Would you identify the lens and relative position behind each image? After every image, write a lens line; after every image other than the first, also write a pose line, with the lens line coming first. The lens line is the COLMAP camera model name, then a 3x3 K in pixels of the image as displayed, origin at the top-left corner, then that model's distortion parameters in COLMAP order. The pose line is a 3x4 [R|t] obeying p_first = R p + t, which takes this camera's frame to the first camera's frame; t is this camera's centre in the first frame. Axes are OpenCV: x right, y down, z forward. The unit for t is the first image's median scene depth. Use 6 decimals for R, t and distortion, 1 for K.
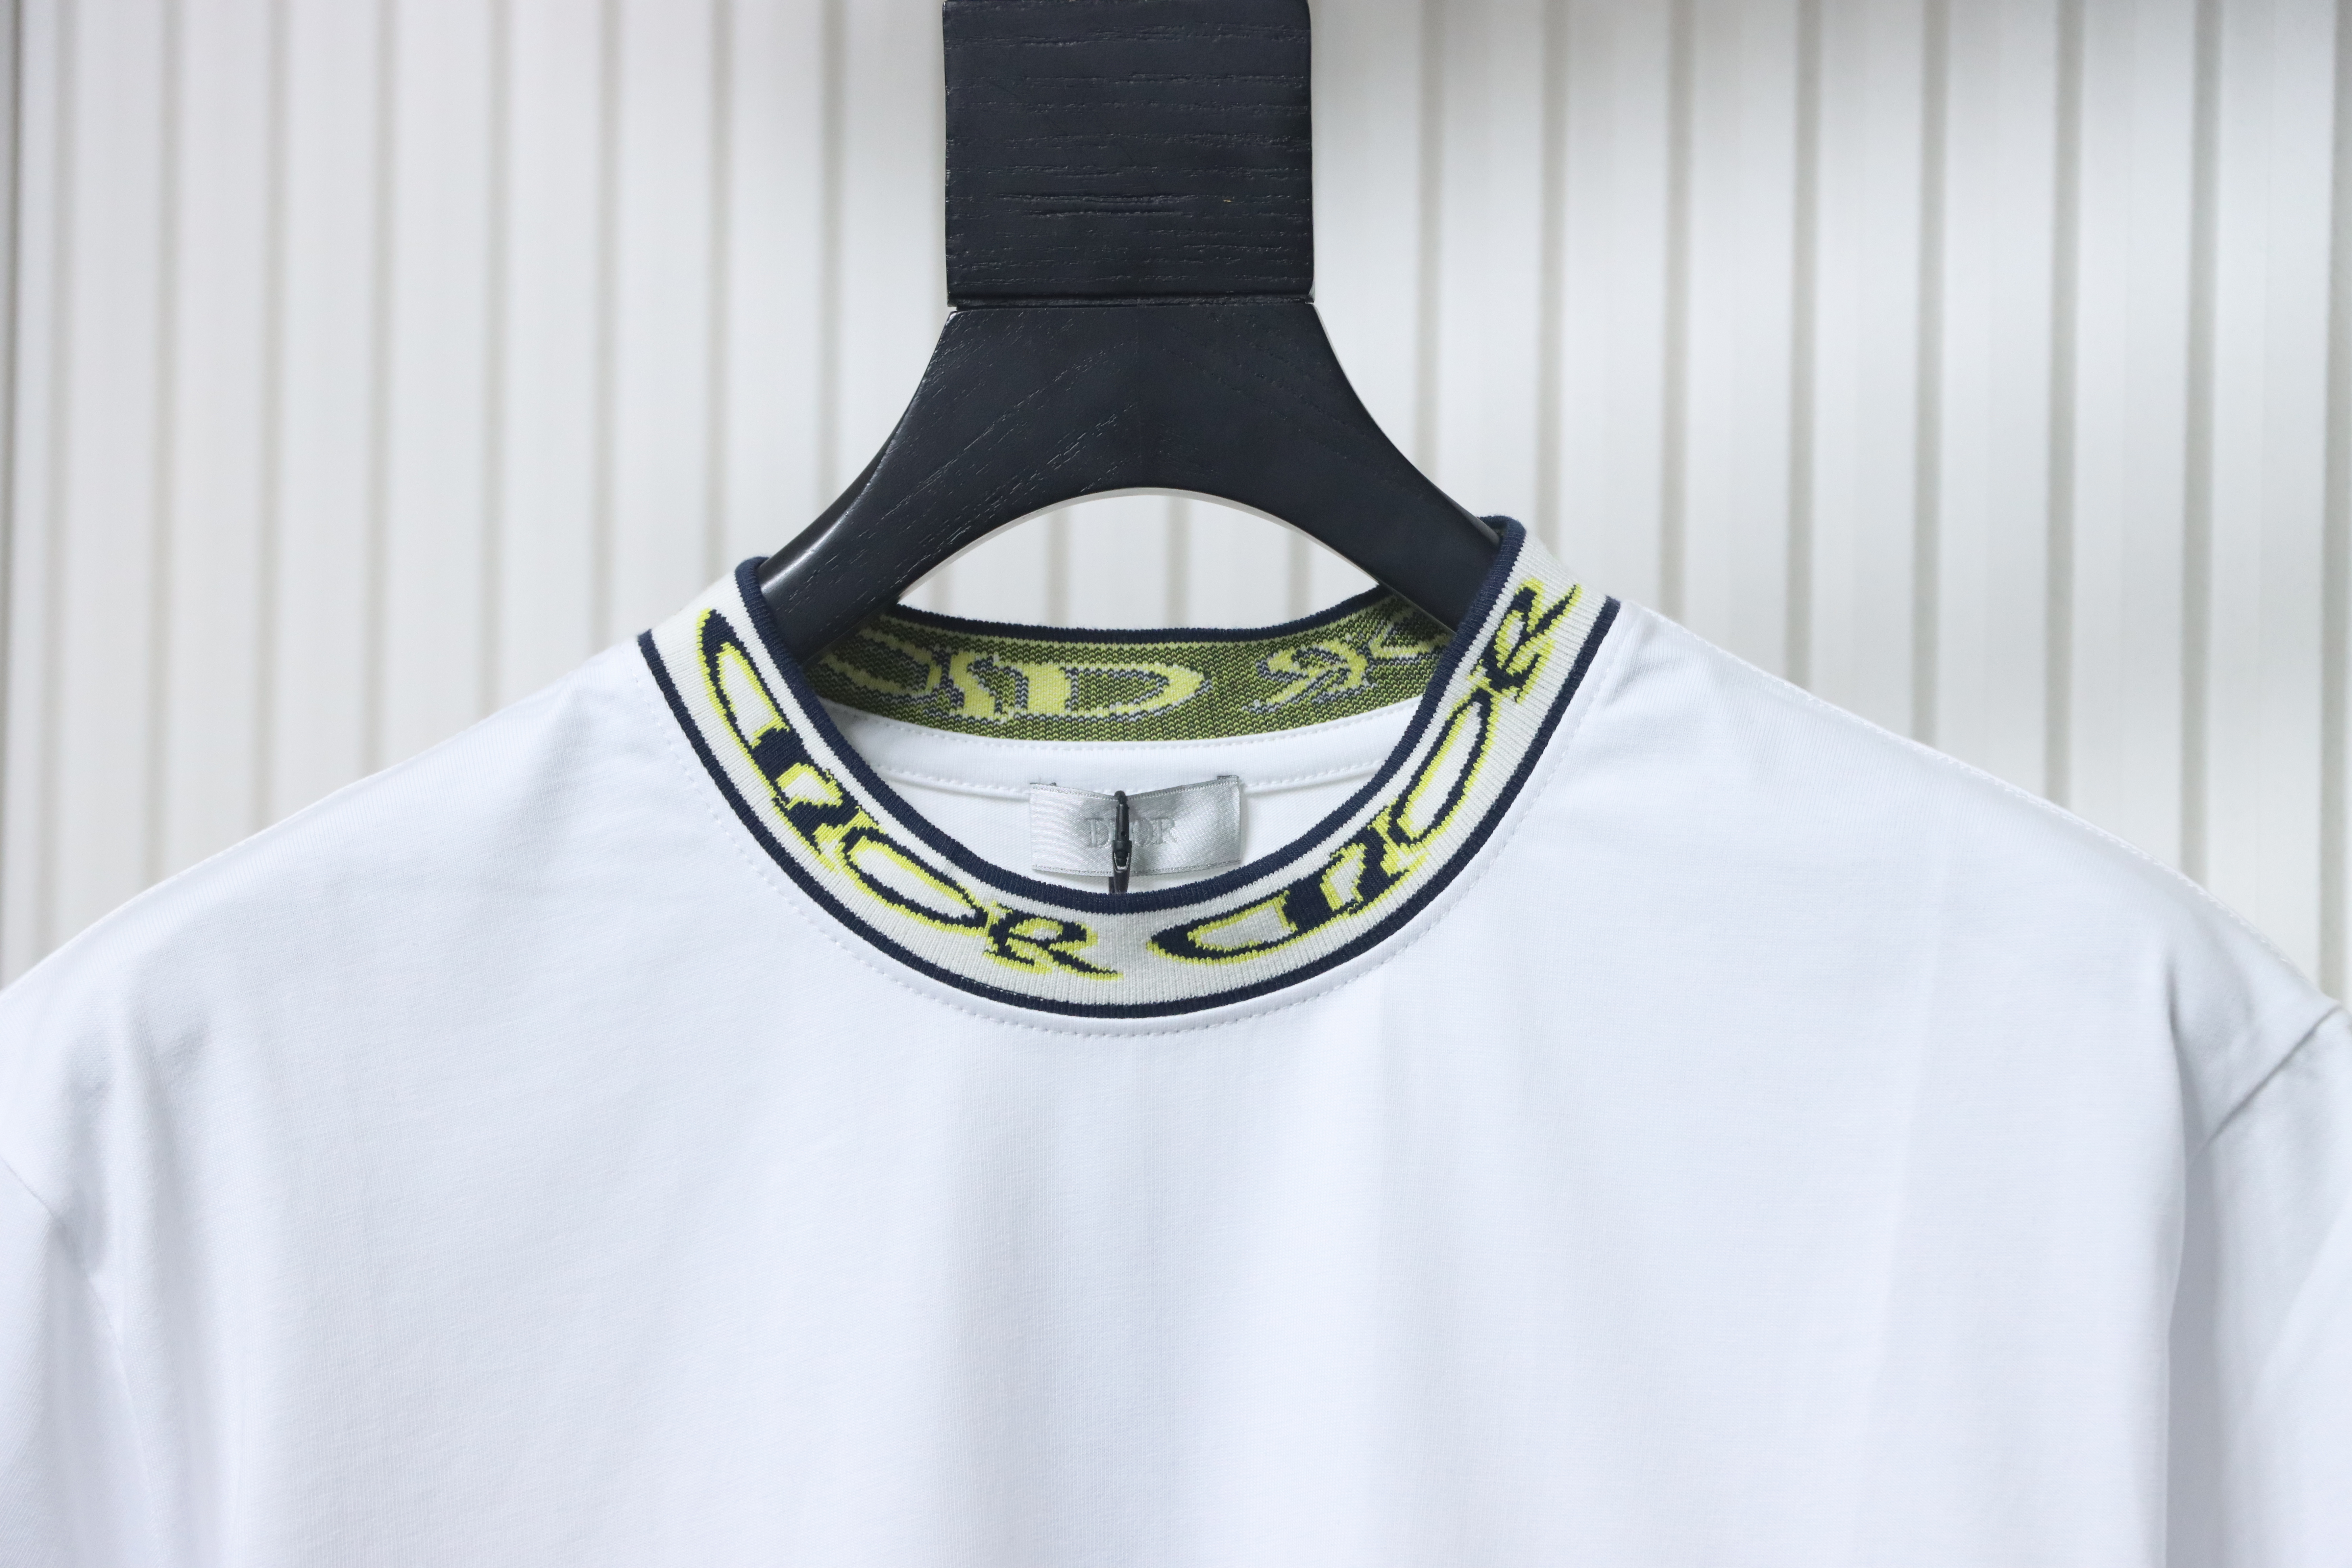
lens RADIAL K [[14689.0, 0, 1174.3], [0, 14689.0, 777.7], [0, 0, 1]] dist [2.497655, 0.000000]
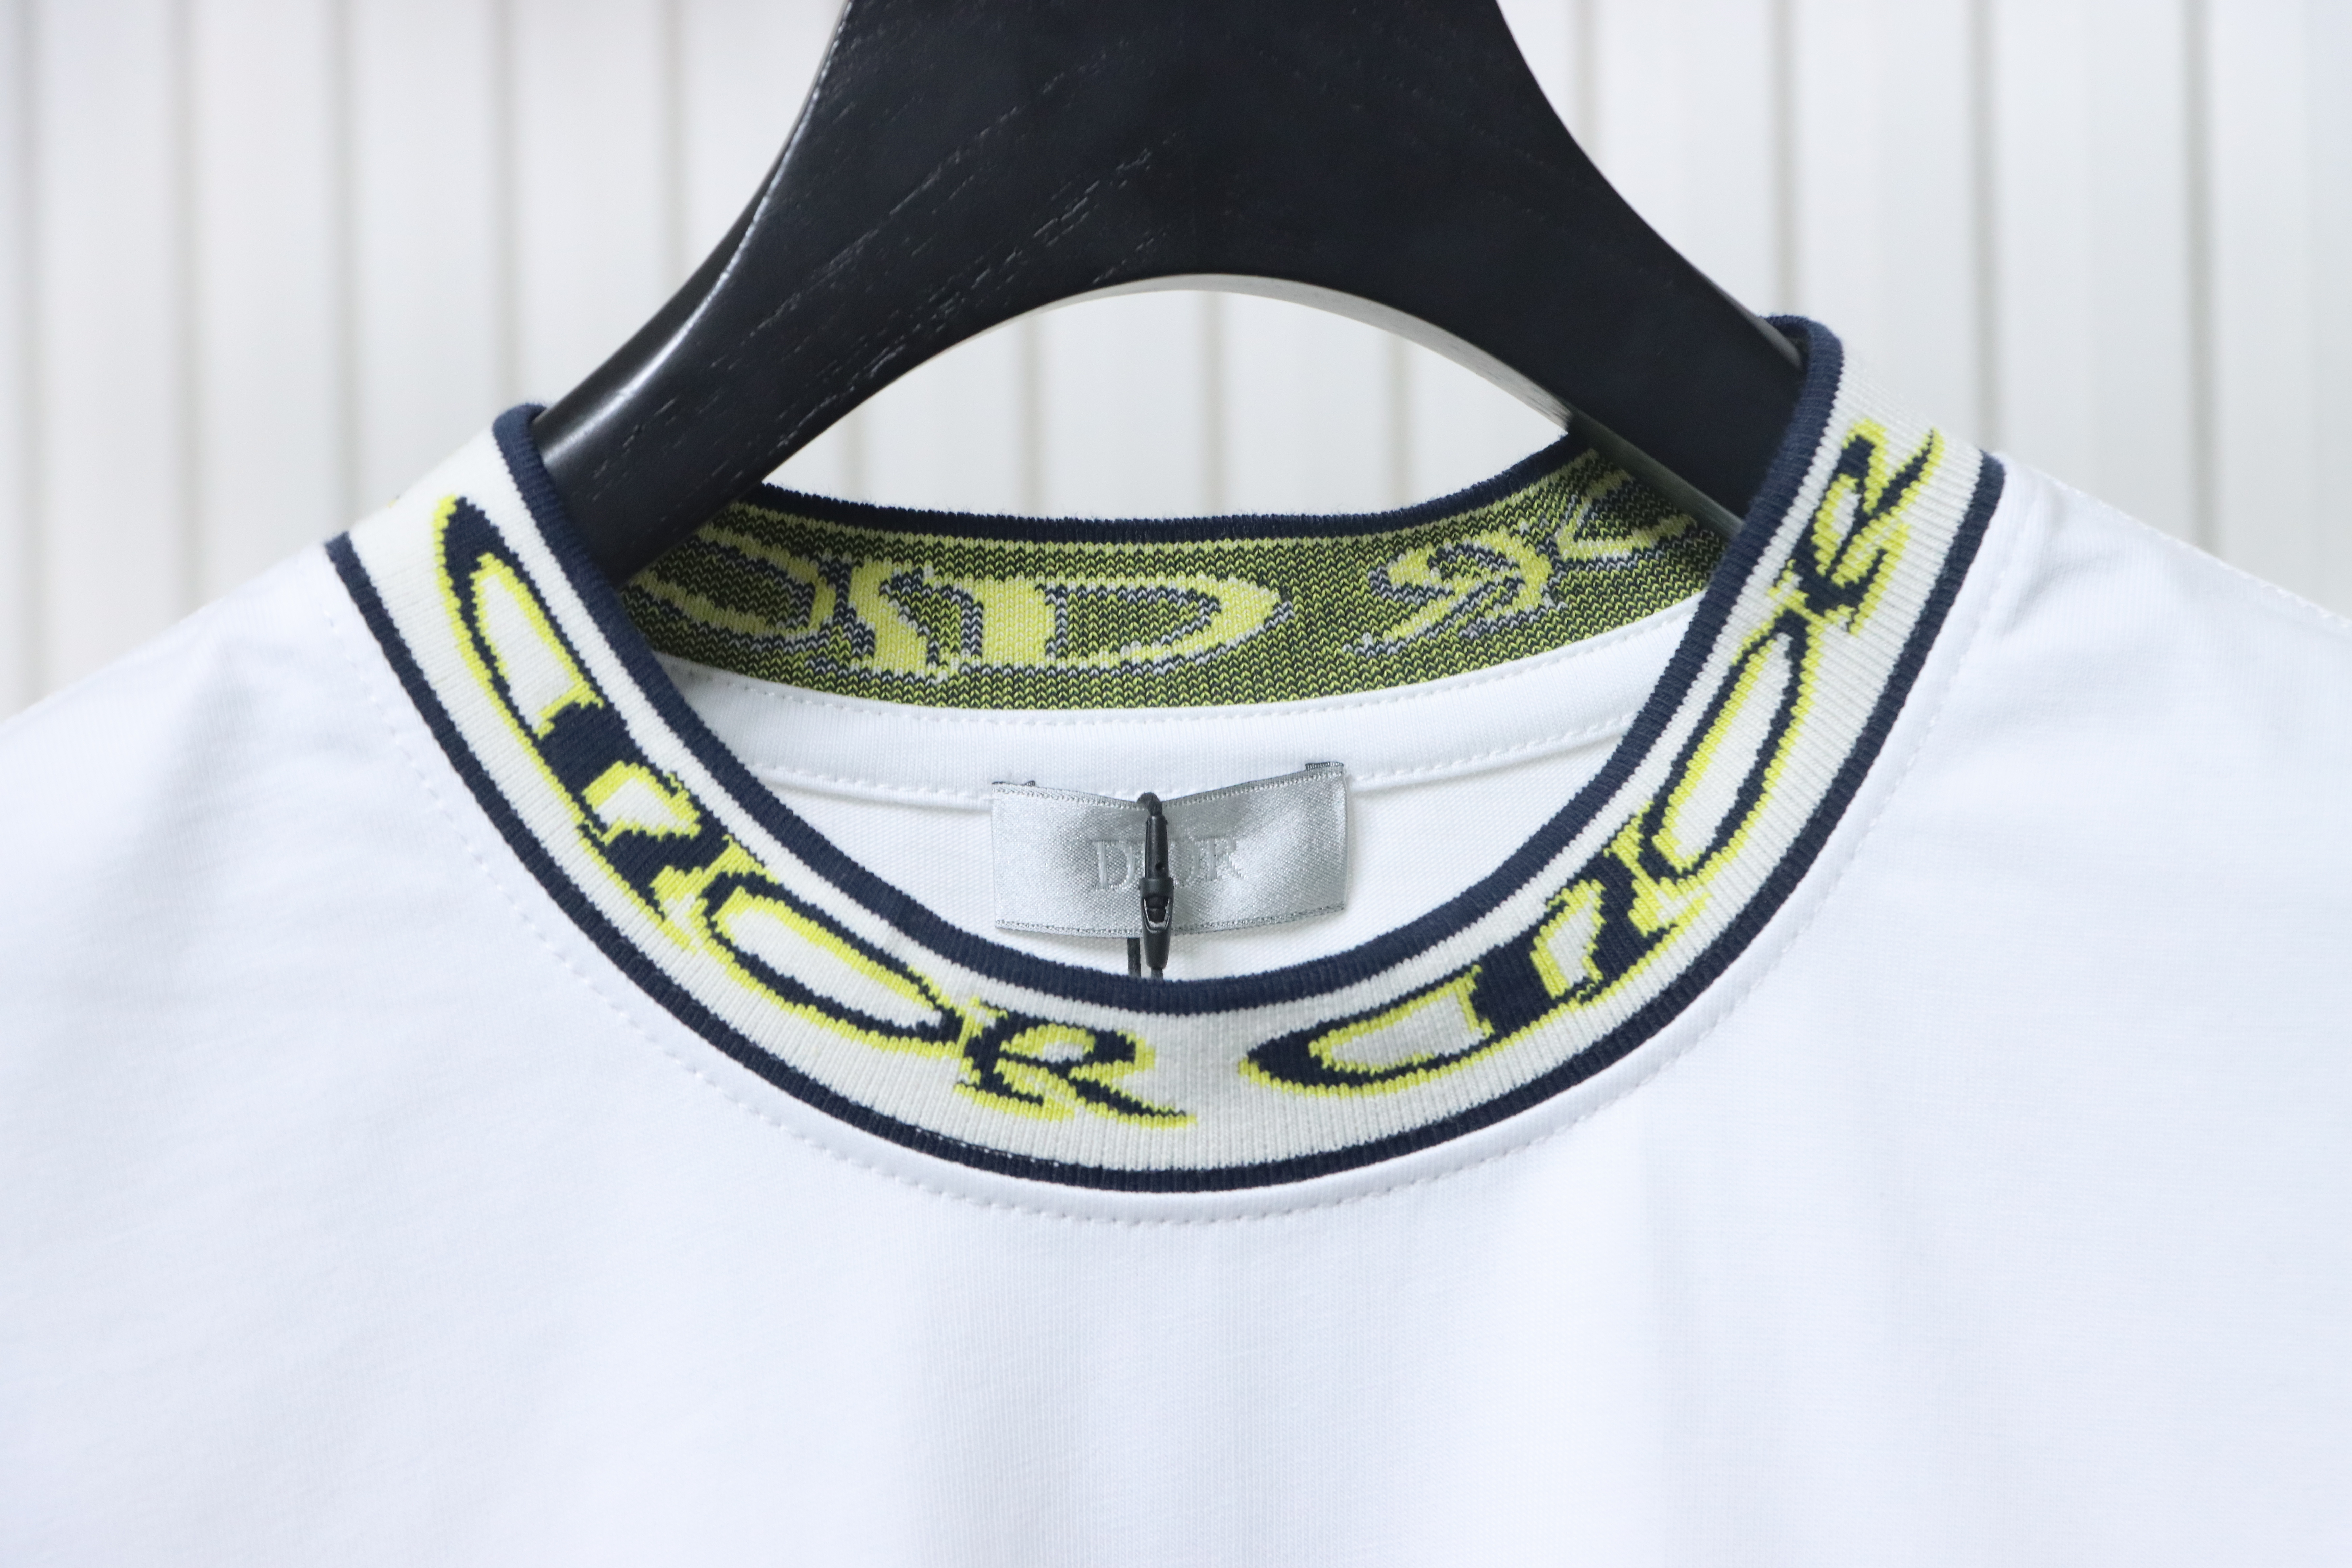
lens RADIAL K [[8102.4, 0, 1183.3], [0, 8102.4, 775.6], [0, 0, 1]] dist [0.511326, 0.000000]
pose [[0.988328, -0.022006, 0.150741, -0.051625], [0.017920, 0.999436, 0.028411, -0.009083], [-0.151281, -0.025378, 0.988165, 0.683147]]
